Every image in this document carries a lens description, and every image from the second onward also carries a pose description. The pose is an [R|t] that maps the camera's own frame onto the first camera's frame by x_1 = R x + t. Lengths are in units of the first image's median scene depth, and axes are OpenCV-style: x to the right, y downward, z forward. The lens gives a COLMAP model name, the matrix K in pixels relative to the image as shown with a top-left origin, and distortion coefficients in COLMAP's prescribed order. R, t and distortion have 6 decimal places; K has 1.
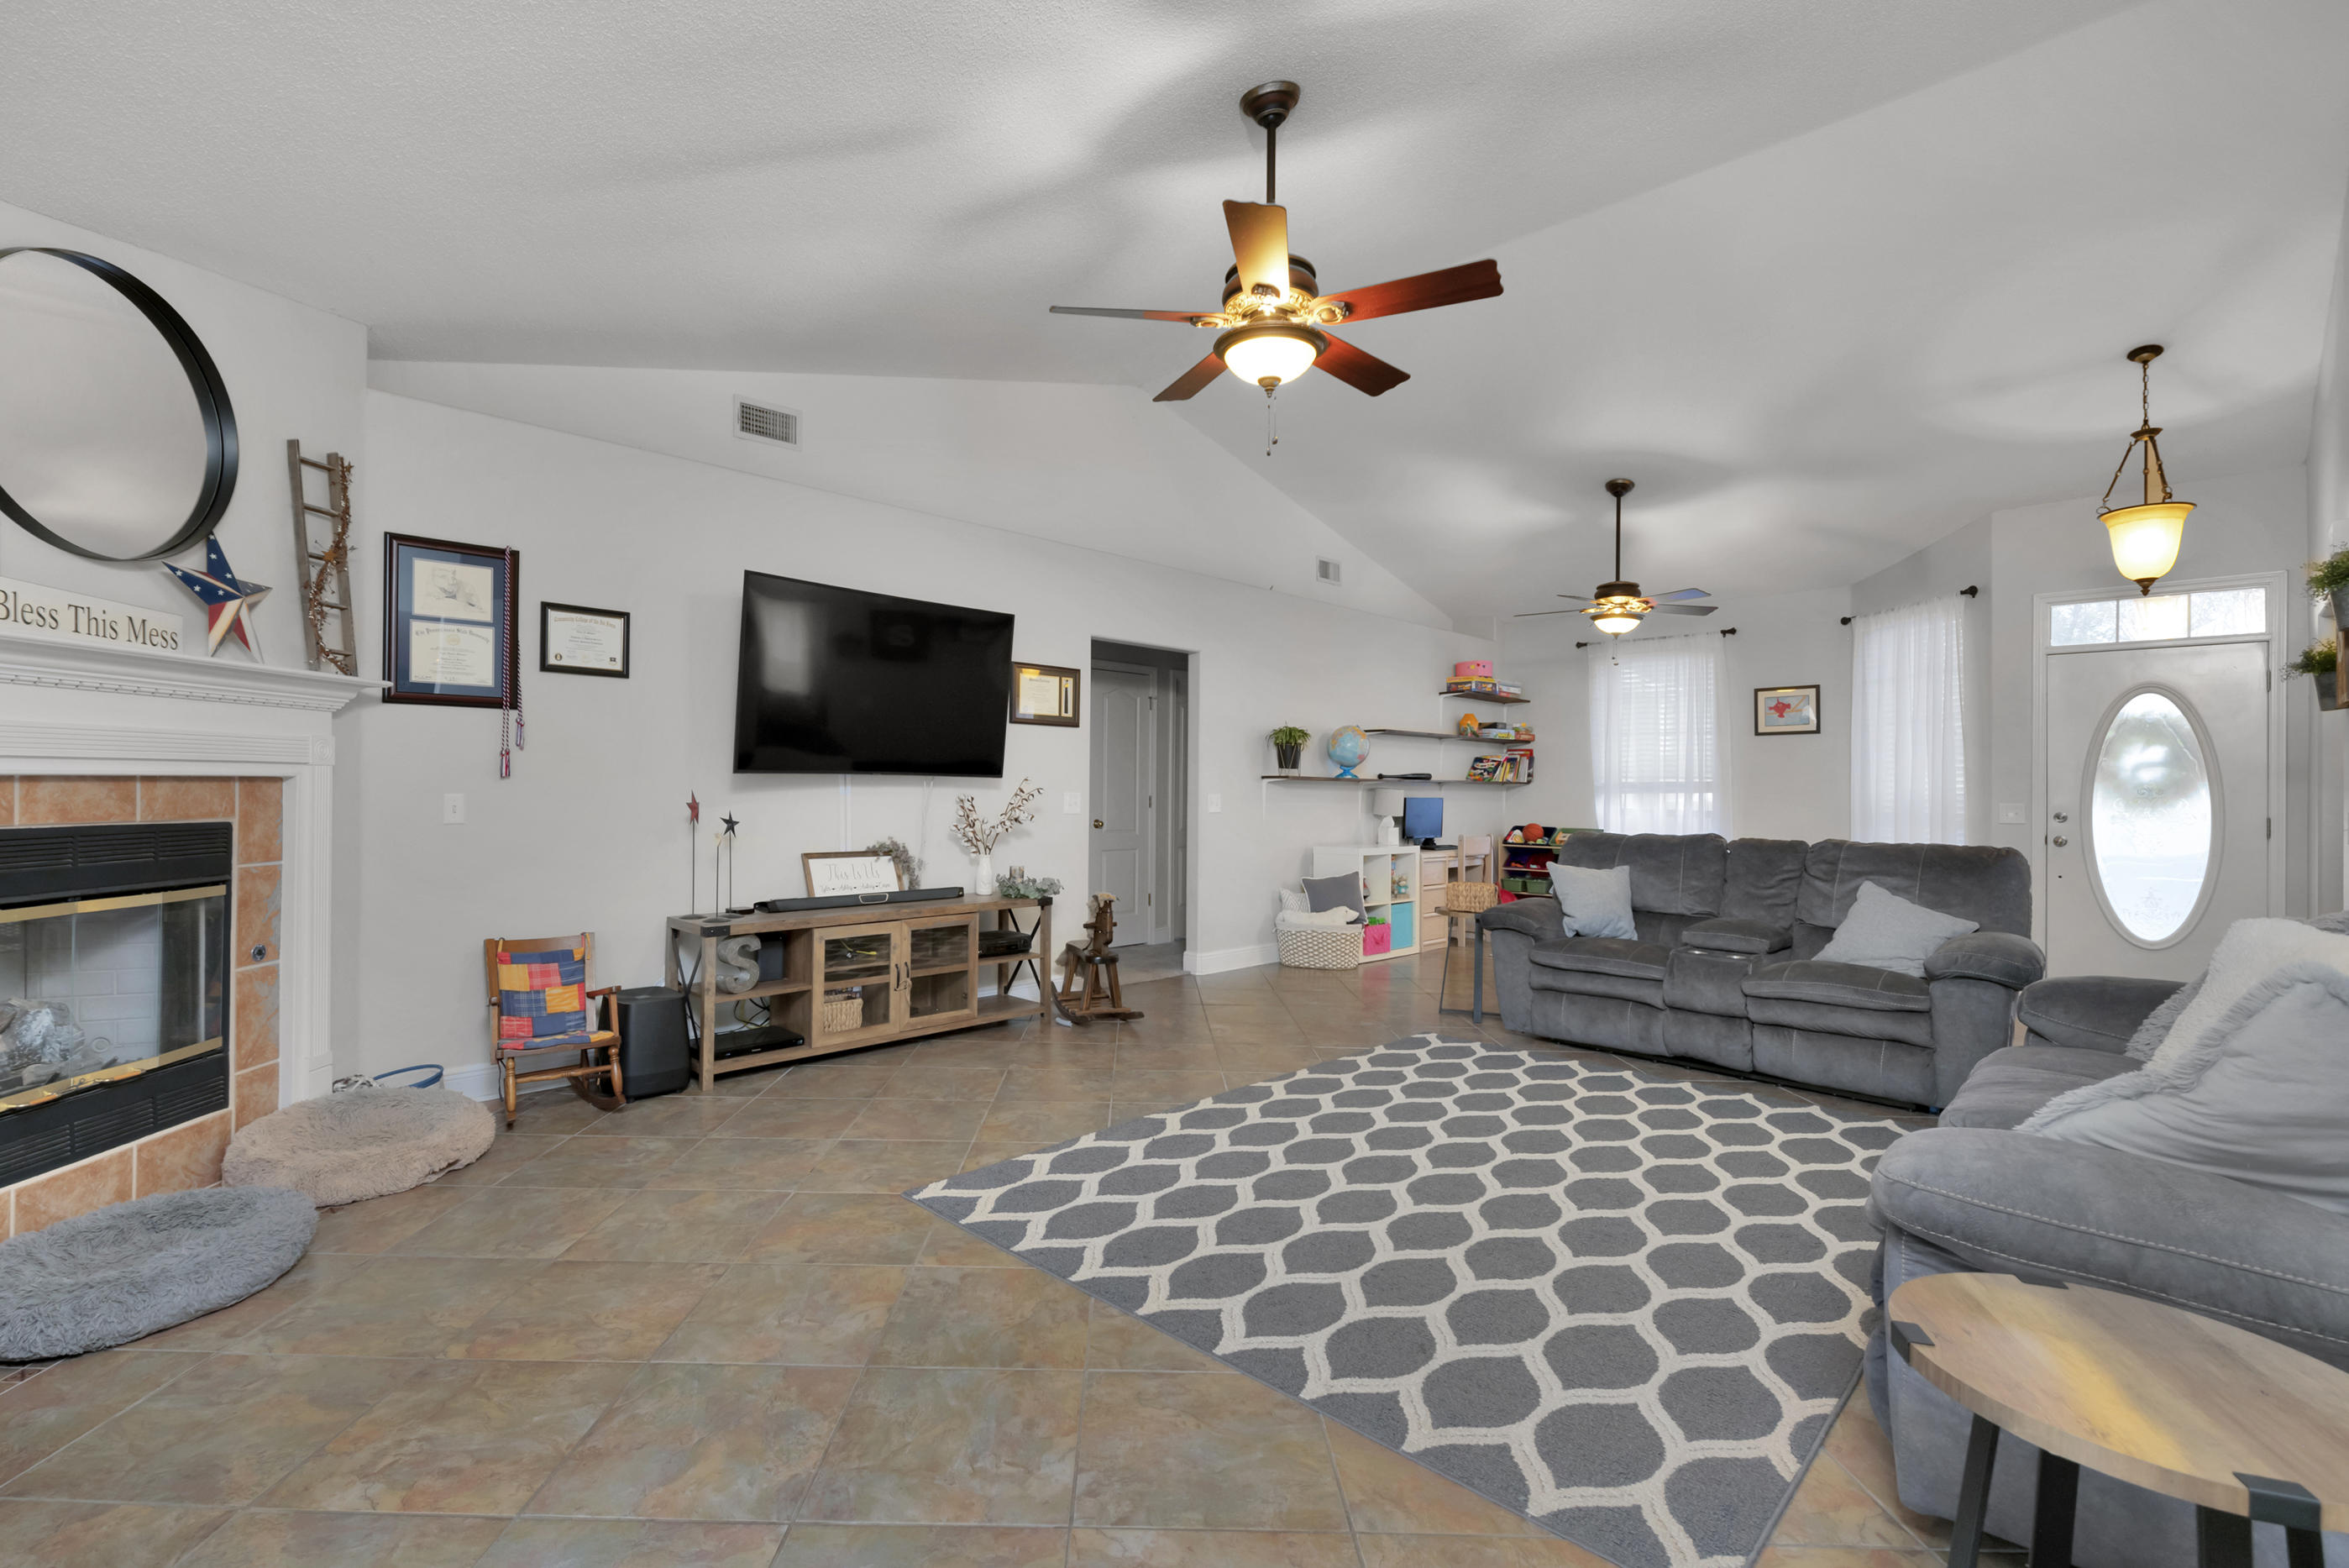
lens RADIAL K [[1057.0, 0, 1126.8], [0, 1057.0, 786.7], [0, 0, 1]] dist [-0.002200, -0.000299]
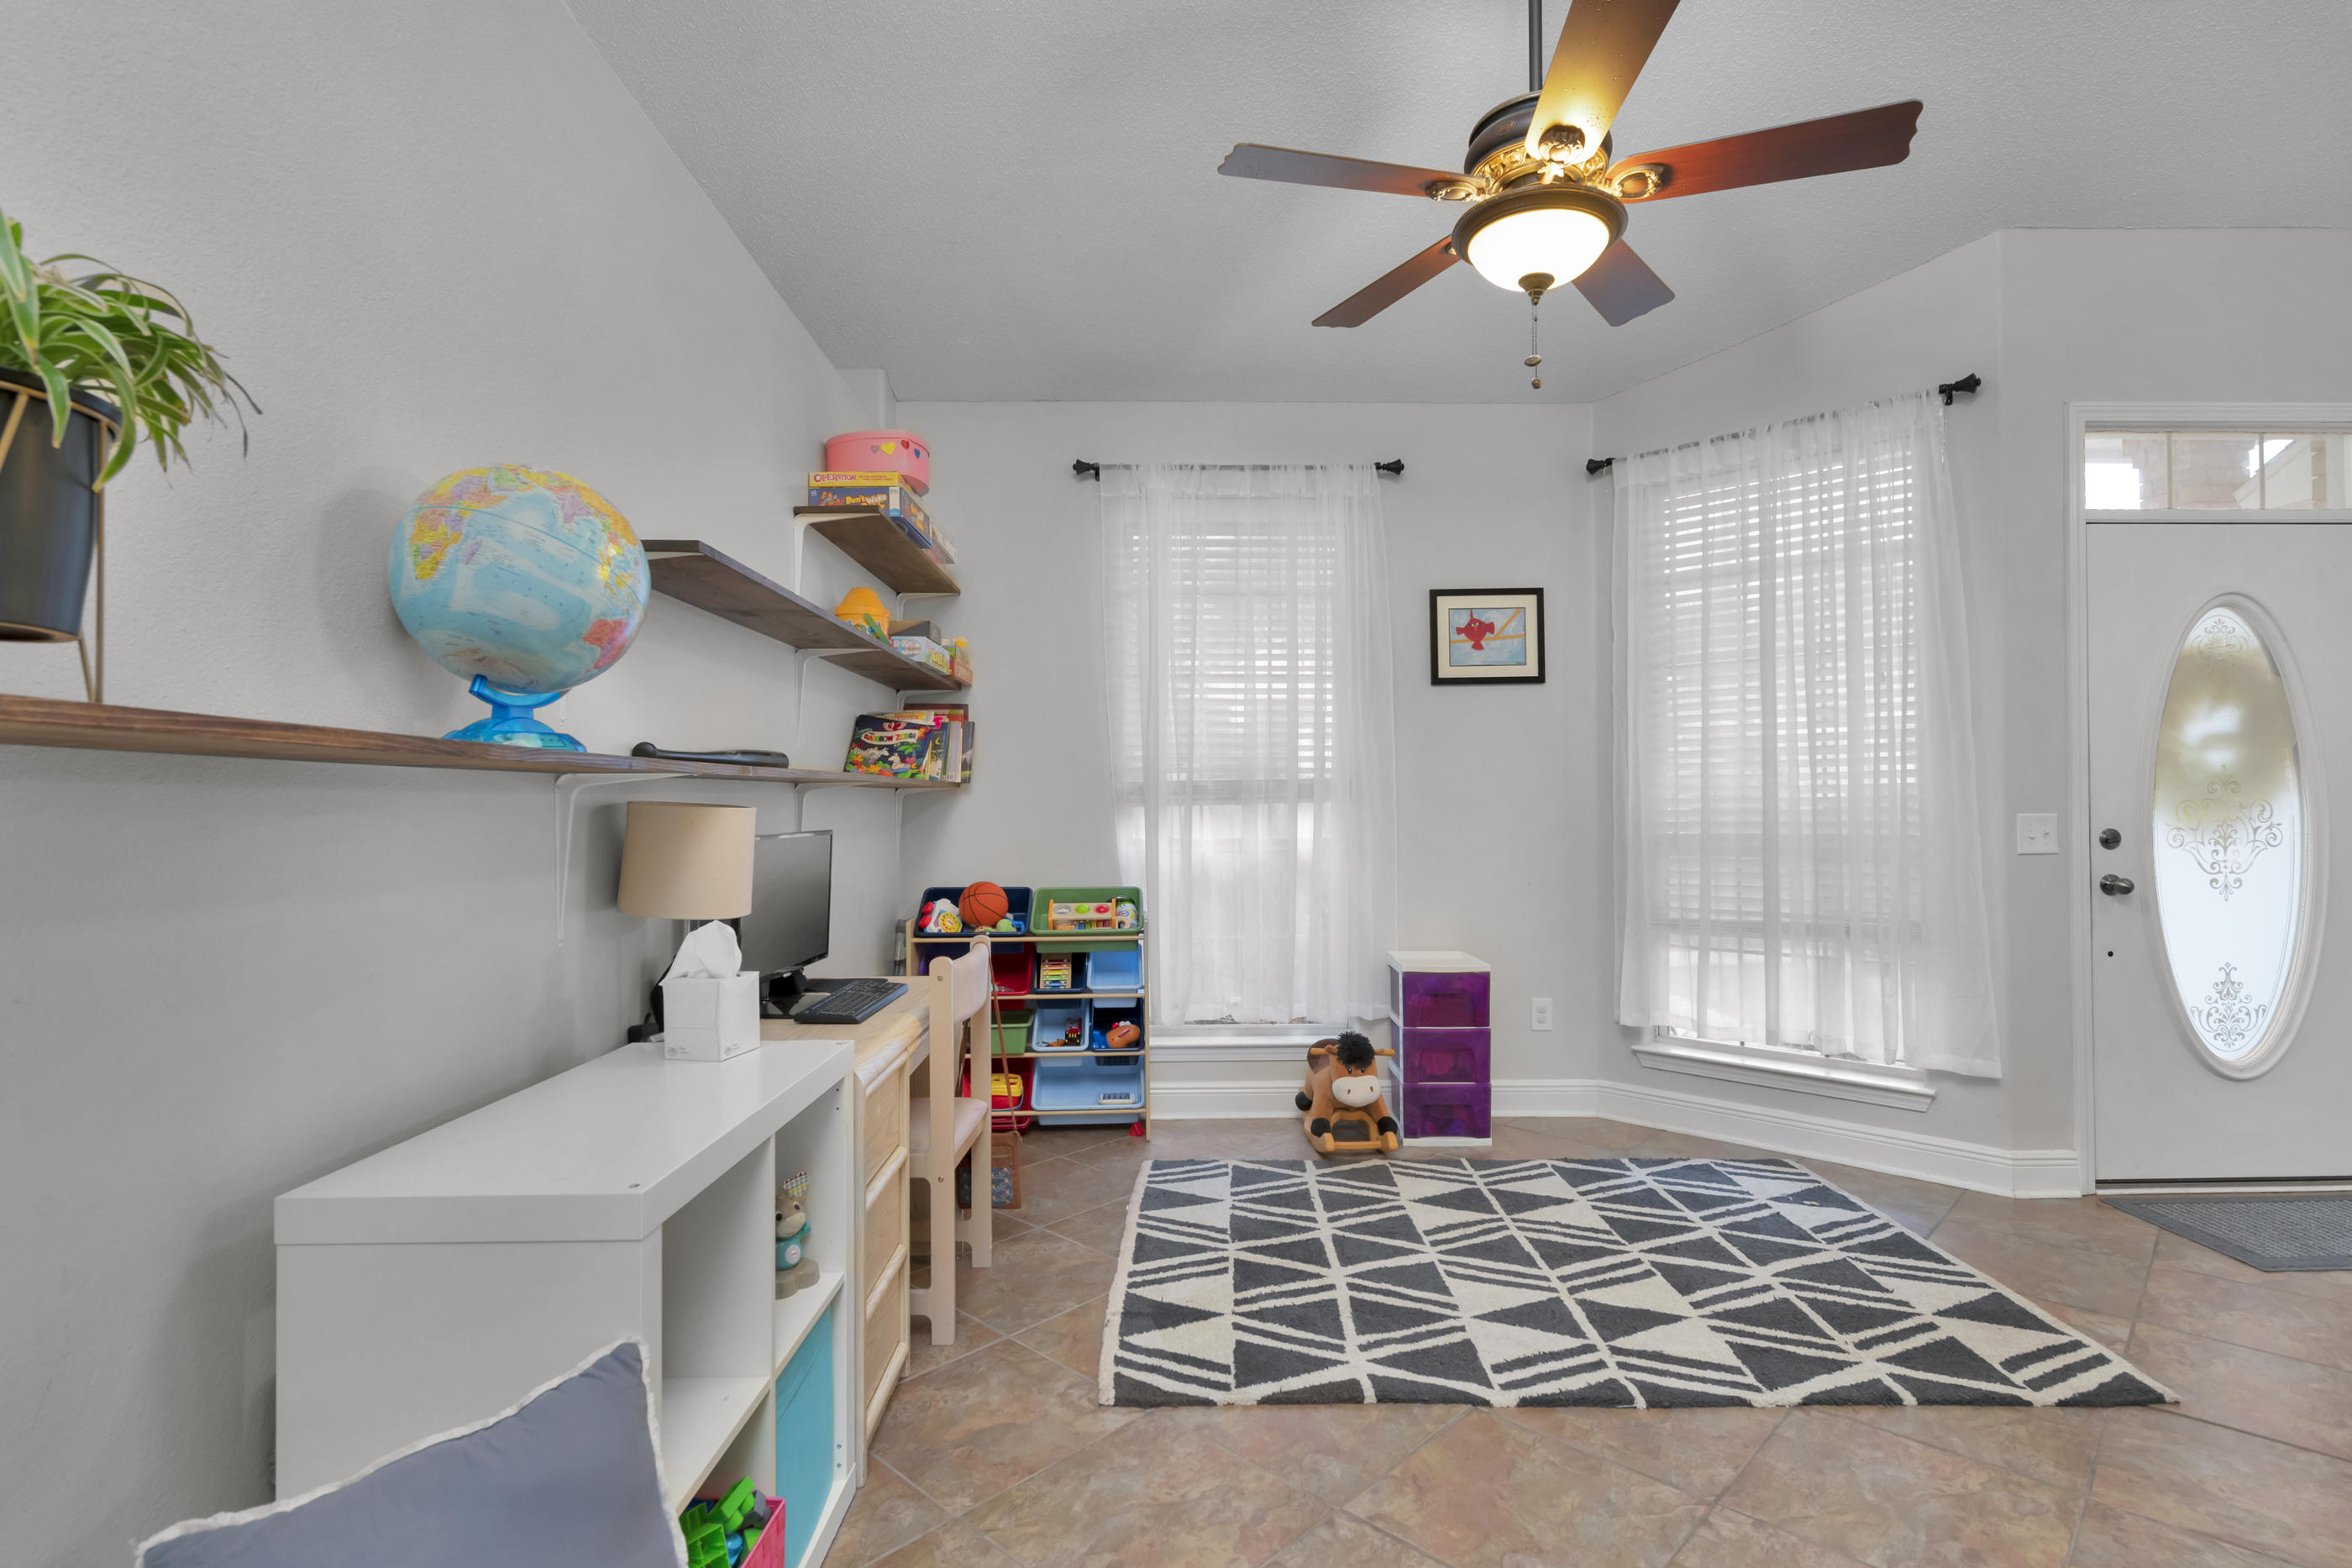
lens RADIAL K [[1162.8, 0, 1227.3], [0, 1162.8, 781.6], [0, 0, 1]] dist [-0.000998, -0.000183]
pose [[0.680293, -0.001232, 0.732939, 0.222790], [0.012182, 0.999879, -0.009626, 0.001875], [-0.732839, 0.015477, 0.680226, 1.191832]]
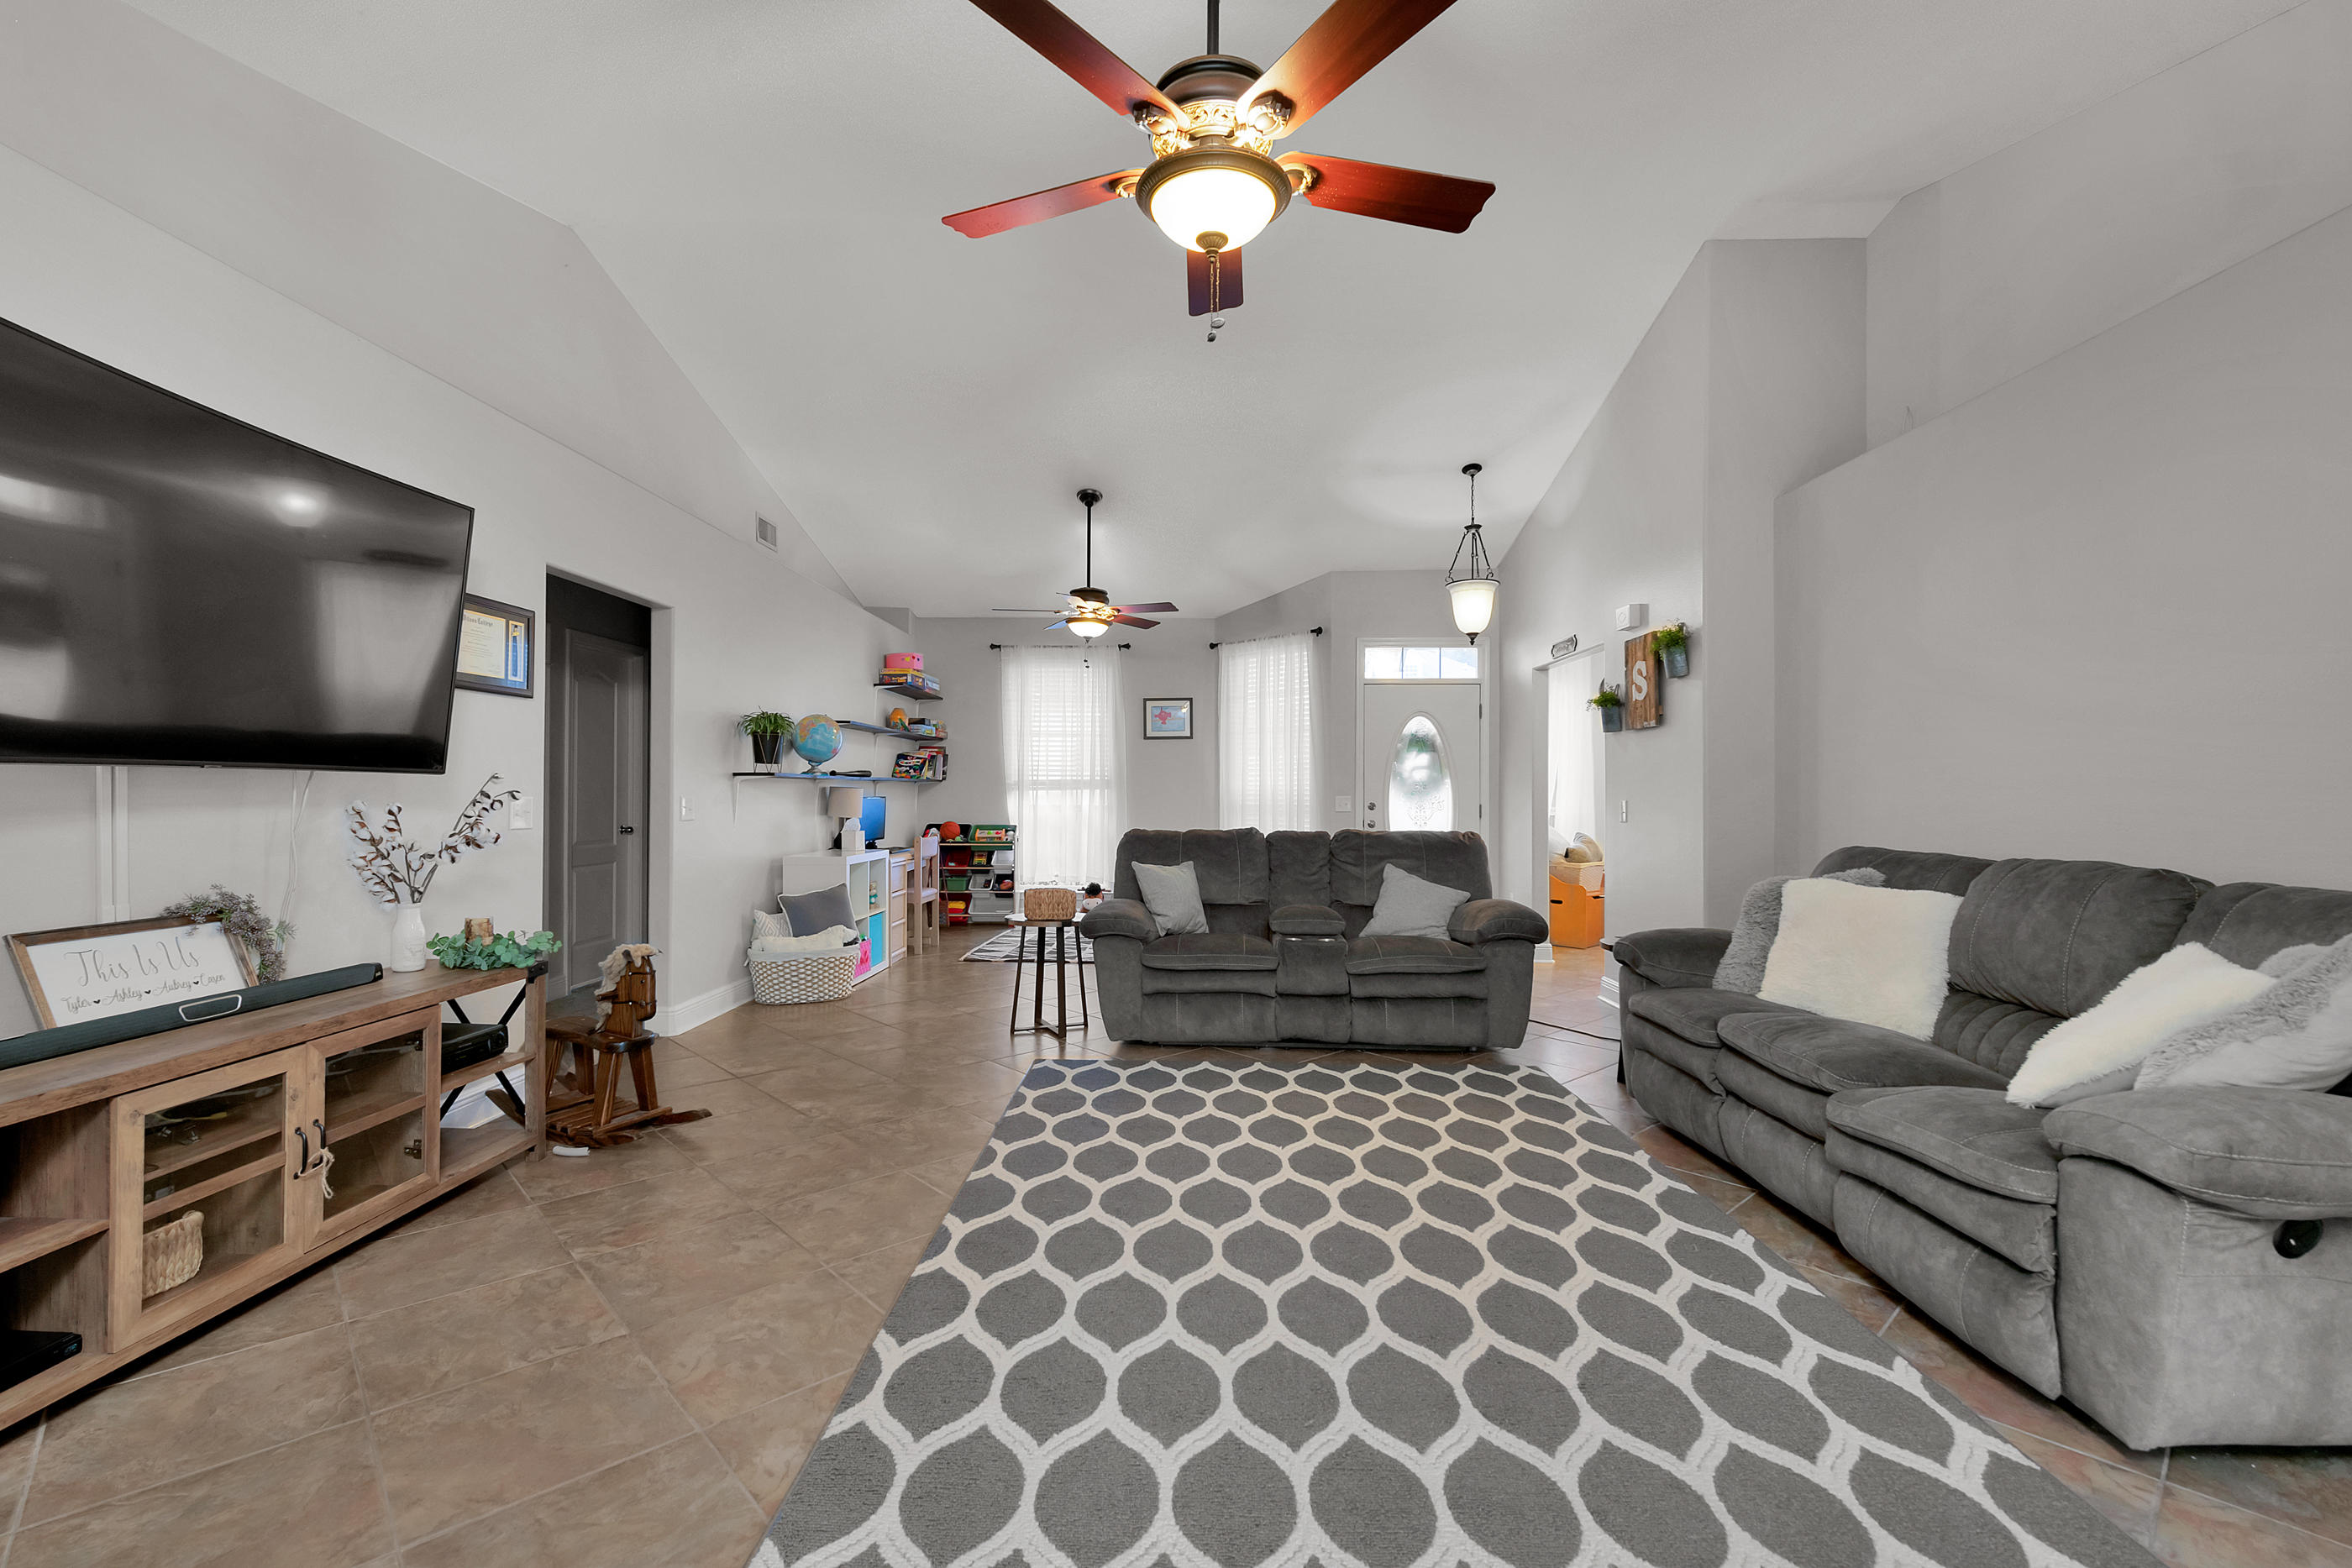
lens RADIAL K [[1011.3, 0, 1176.5], [0, 1011.3, 788.2], [0, 0, 1]] dist [0.002506, -0.005571]
pose [[0.723894, -0.006667, 0.689879, -0.229696], [0.003160, 0.999975, 0.006347, -0.003256], [-0.689904, -0.002415, 0.723897, 0.309616]]
